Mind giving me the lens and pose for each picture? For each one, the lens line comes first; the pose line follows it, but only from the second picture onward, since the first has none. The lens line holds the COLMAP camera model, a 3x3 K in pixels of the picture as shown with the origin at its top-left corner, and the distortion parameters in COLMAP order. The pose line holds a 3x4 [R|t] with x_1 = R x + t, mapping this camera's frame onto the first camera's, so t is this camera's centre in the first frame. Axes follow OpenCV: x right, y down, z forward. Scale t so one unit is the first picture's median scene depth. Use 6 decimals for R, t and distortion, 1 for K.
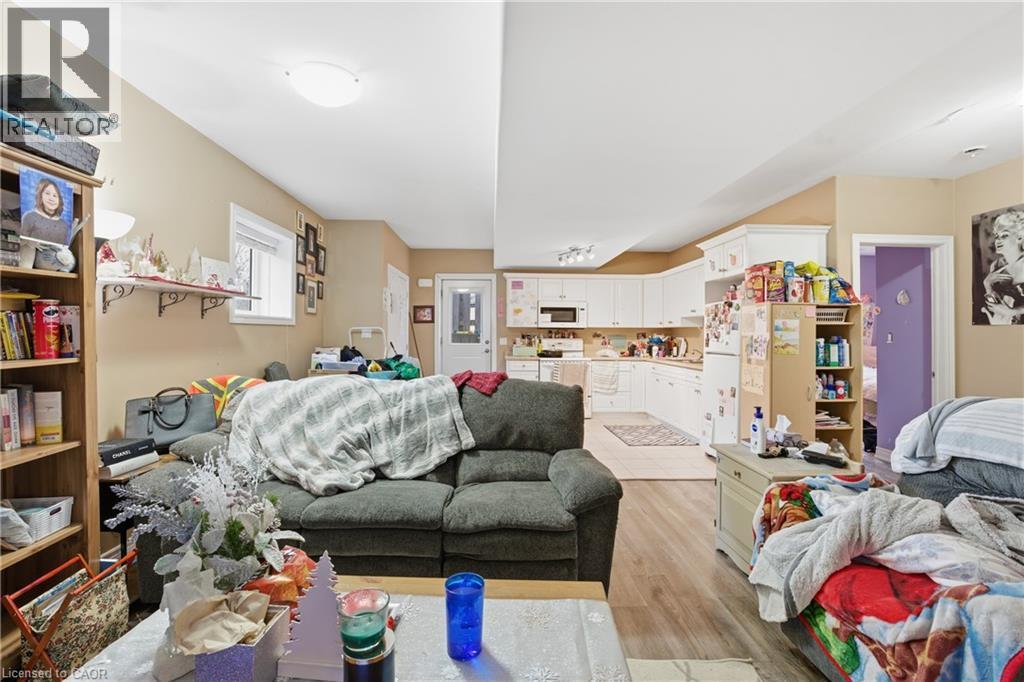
lens RADIAL K [[453.0, 0, 510.8], [0, 453.0, 337.3], [0, 0, 1]] dist [-0.010513, 0.000134]
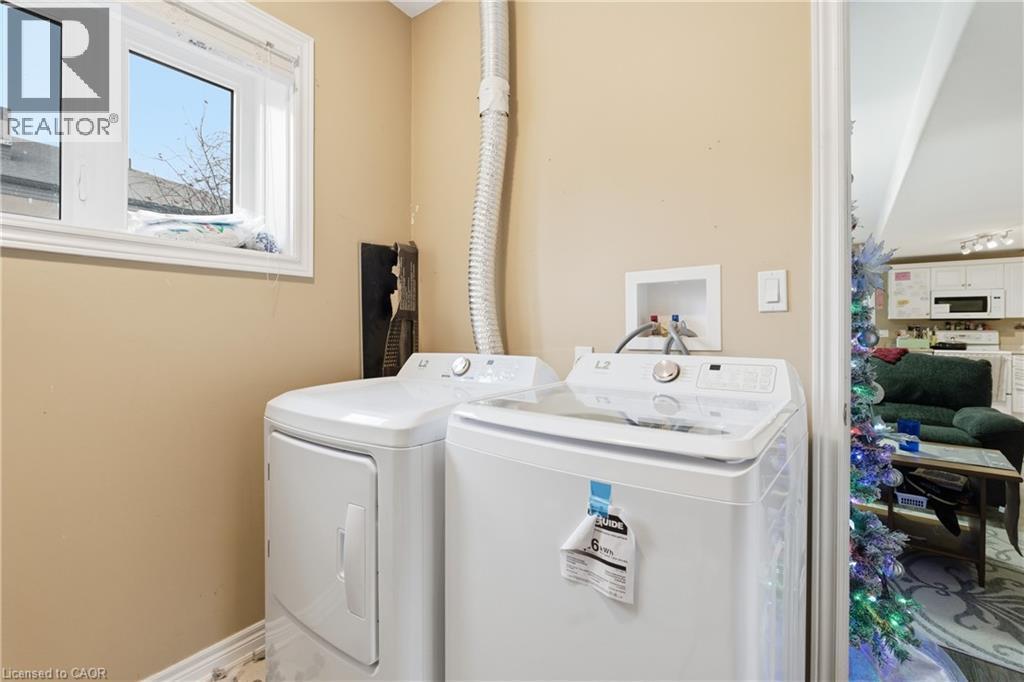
lens RADIAL K [[453.0, 0, 510.8], [0, 453.0, 337.3], [0, 0, 1]] dist [-0.010513, 0.000134]
pose [[0.778541, 0.000268, -0.627594, -0.037978], [-0.001475, 0.999998, -0.001403, 0.021421], [0.627592, 0.002018, 0.778540, -0.313552]]
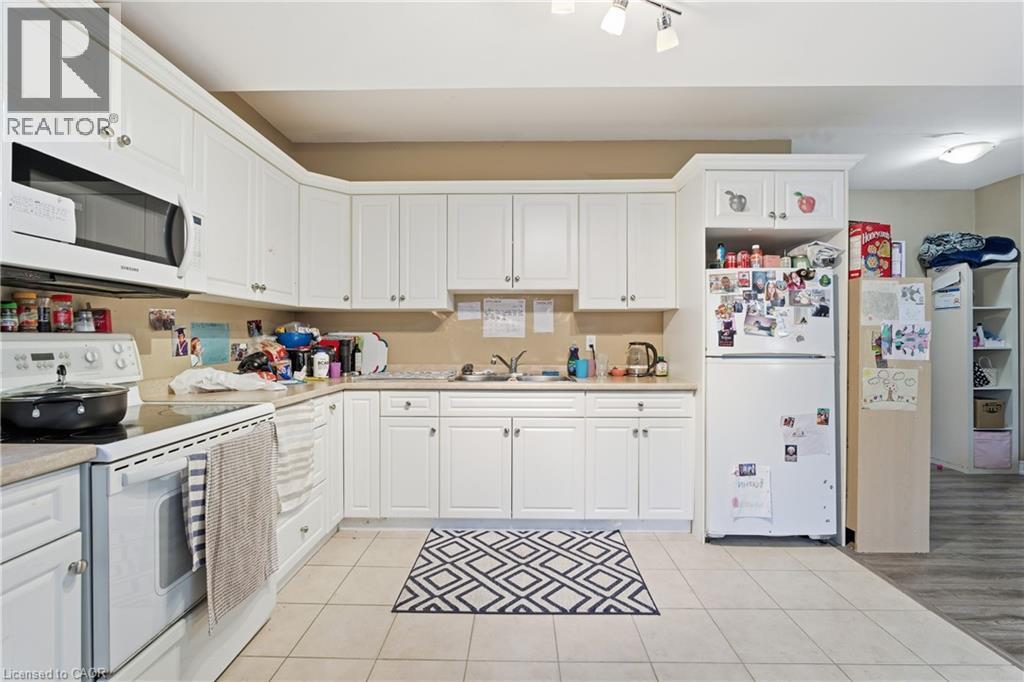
lens RADIAL K [[453.0, 0, 510.8], [0, 453.0, 337.3], [0, 0, 1]] dist [-0.010513, 0.000134]
pose [[0.051031, -0.005542, 0.998682, -0.093099], [0.004790, 0.999974, 0.005304, 0.004360], [-0.998686, 0.004513, 0.051057, 0.883828]]
